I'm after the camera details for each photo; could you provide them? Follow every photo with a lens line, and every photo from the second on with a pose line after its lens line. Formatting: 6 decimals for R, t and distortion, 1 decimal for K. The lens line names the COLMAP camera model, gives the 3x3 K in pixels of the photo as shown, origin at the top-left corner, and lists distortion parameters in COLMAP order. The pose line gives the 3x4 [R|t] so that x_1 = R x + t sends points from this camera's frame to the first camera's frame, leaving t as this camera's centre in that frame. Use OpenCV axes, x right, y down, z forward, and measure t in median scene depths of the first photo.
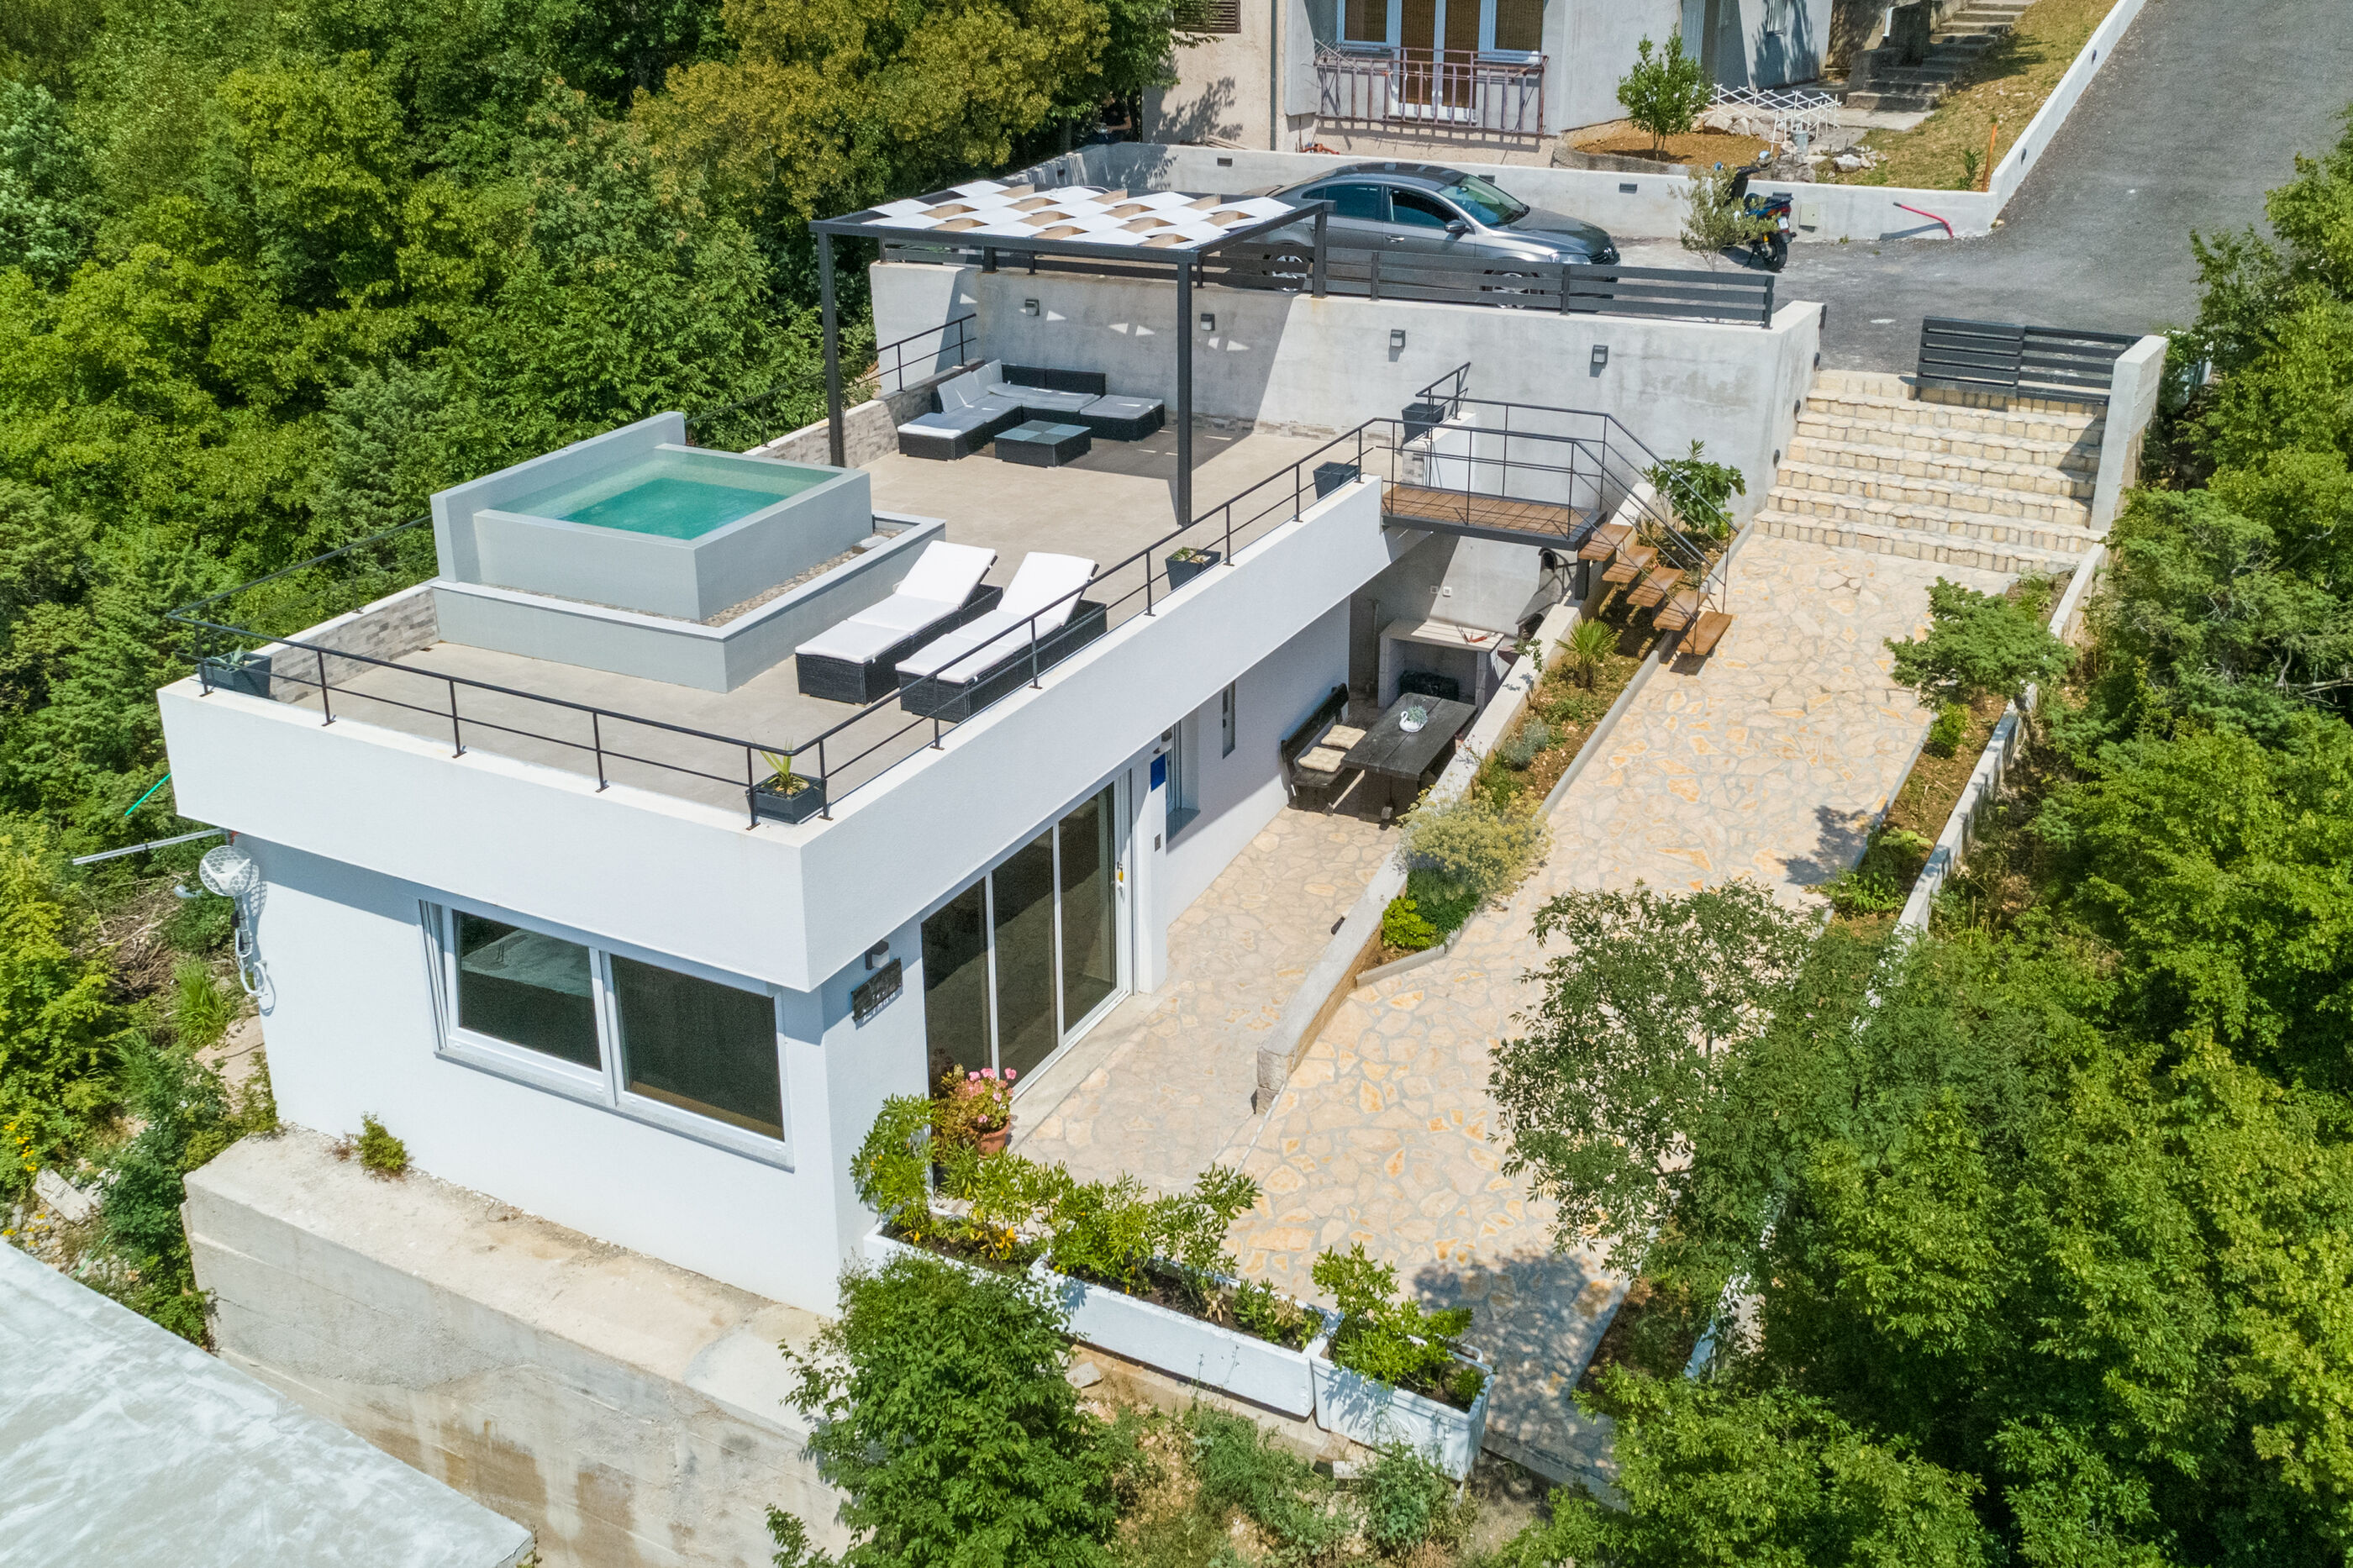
lens RADIAL K [[2165.8, 0, 1196.6], [0, 2165.8, 593.4], [0, 0, 1]] dist [0.028733, -0.017568]
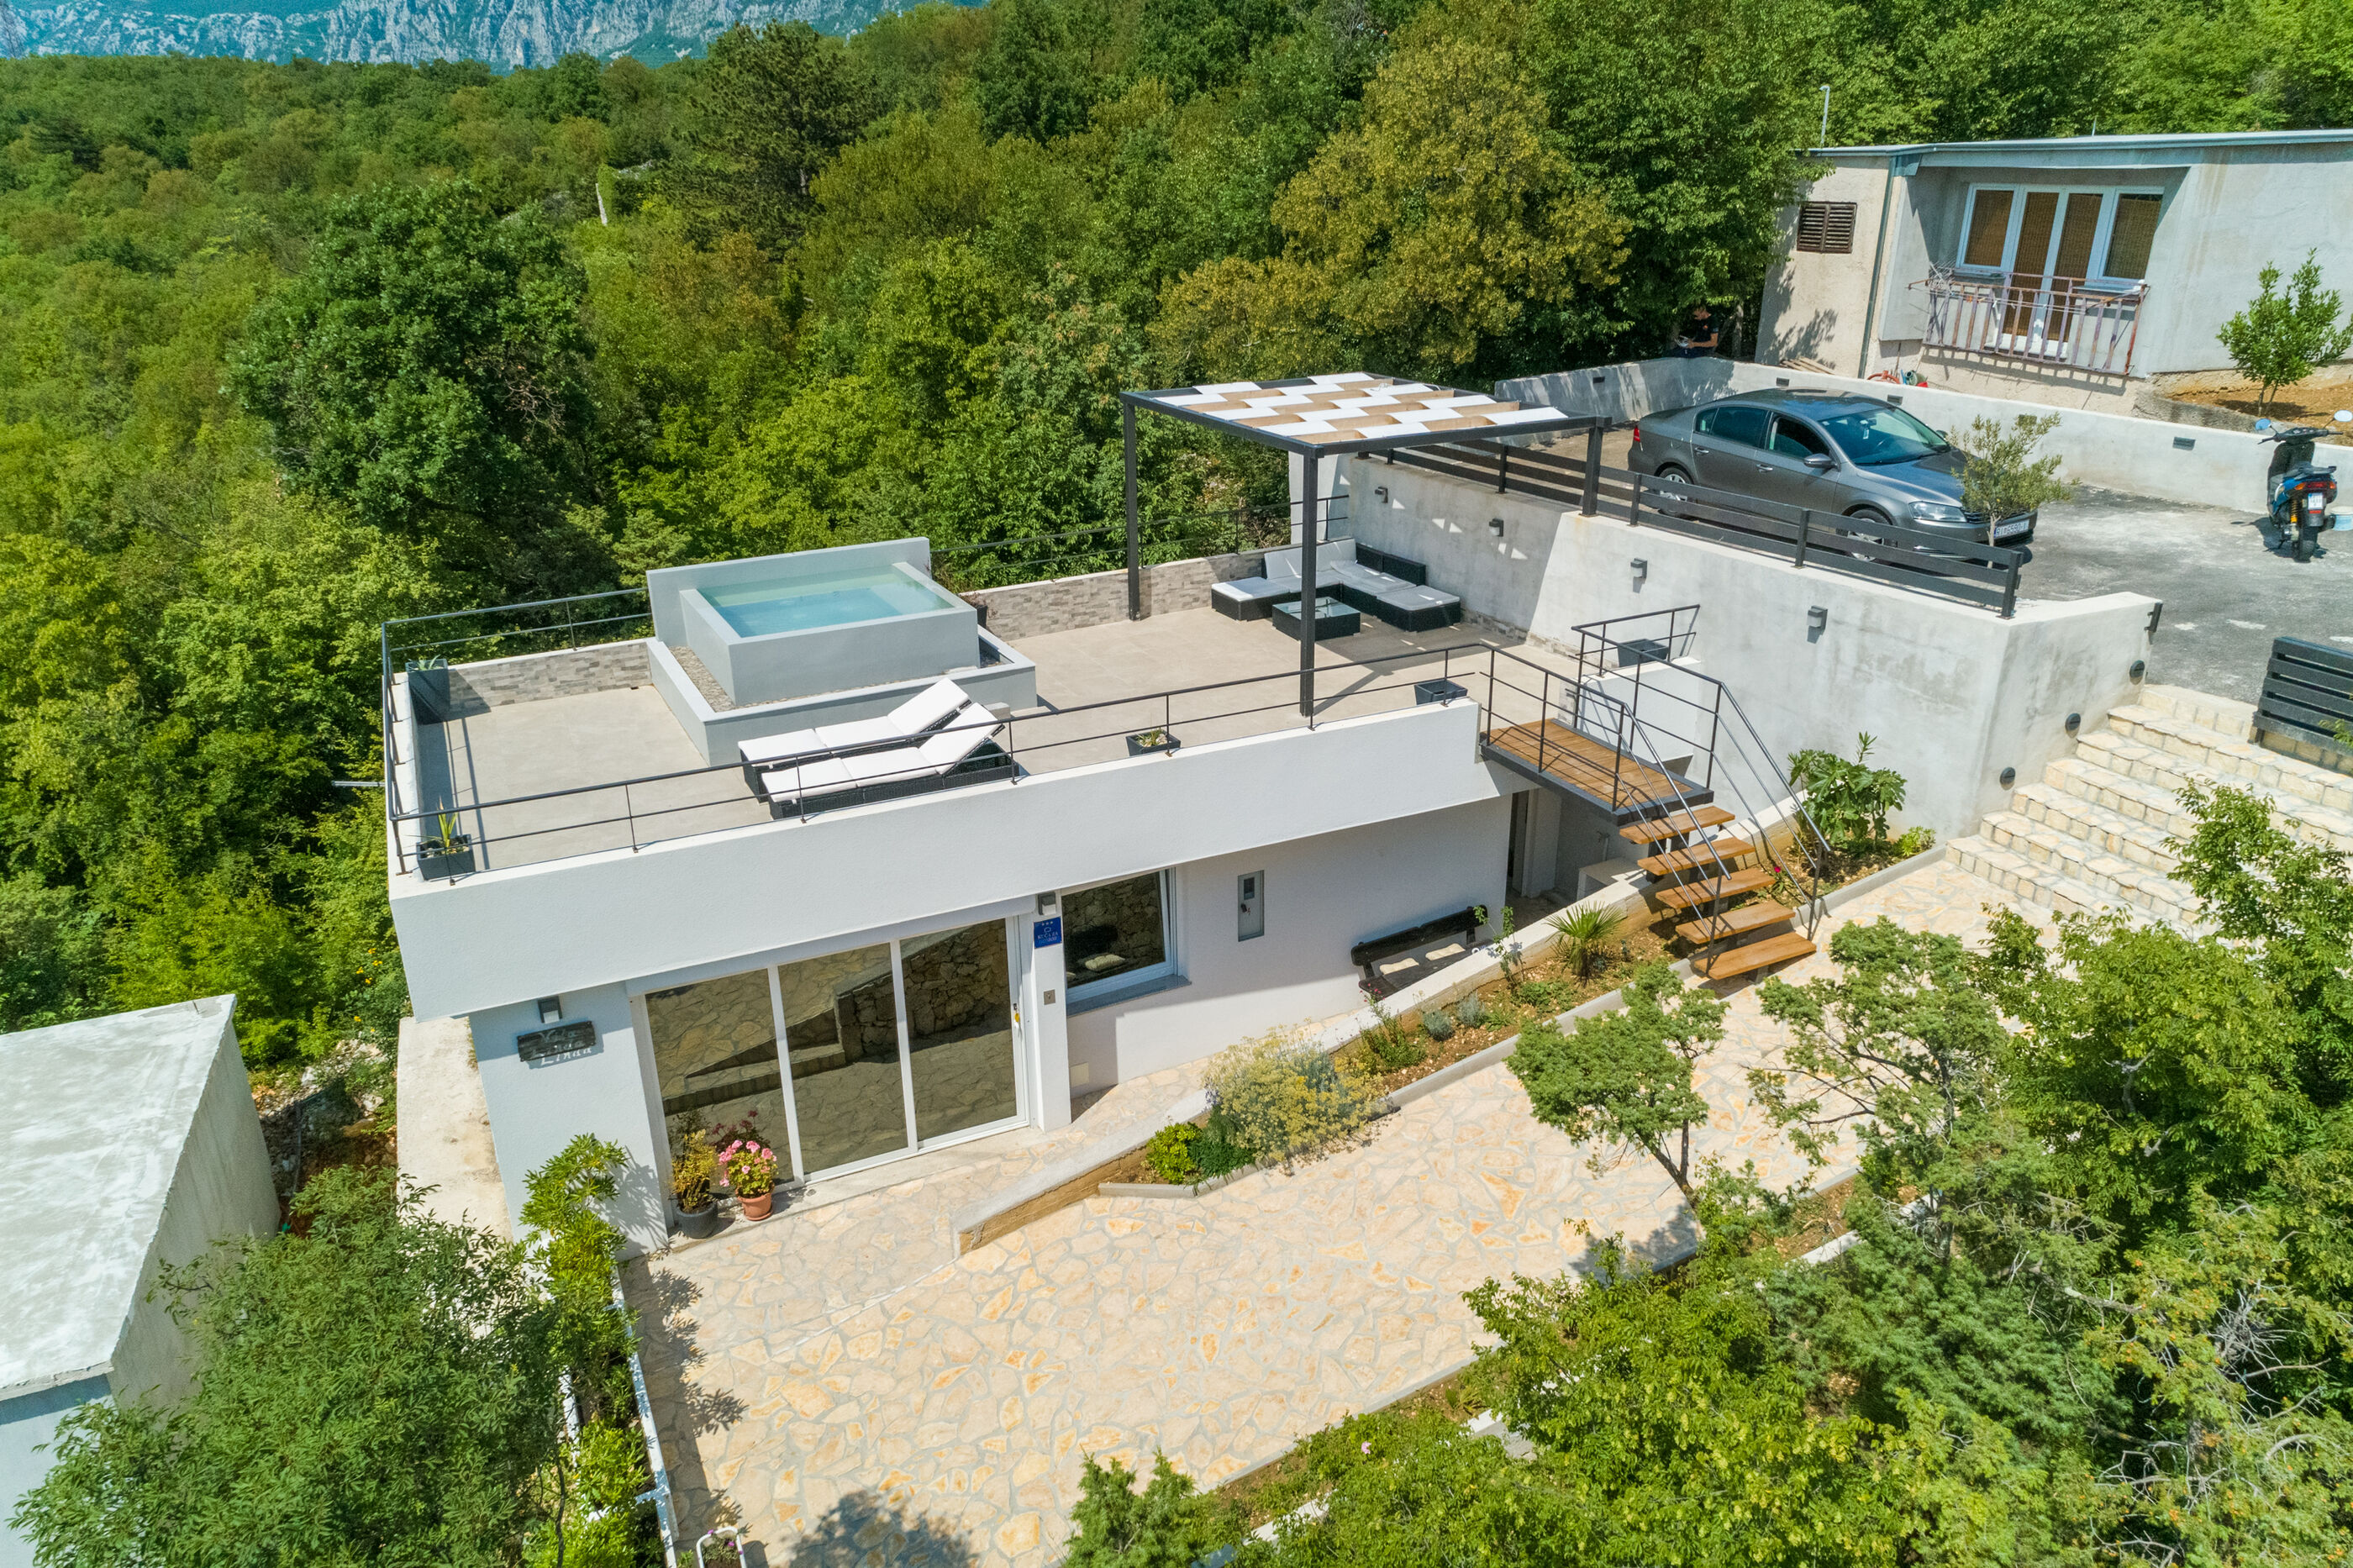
lens RADIAL K [[1641.2, 0, 1111.7], [0, 1641.2, 767.9], [0, 0, 1]] dist [0.027309, -0.001137]
pose [[0.783894, 0.213672, -0.582970, 0.382262], [-0.189122, 0.976474, 0.103596, -0.070152], [0.591391, 0.029044, 0.805862, 0.319243]]
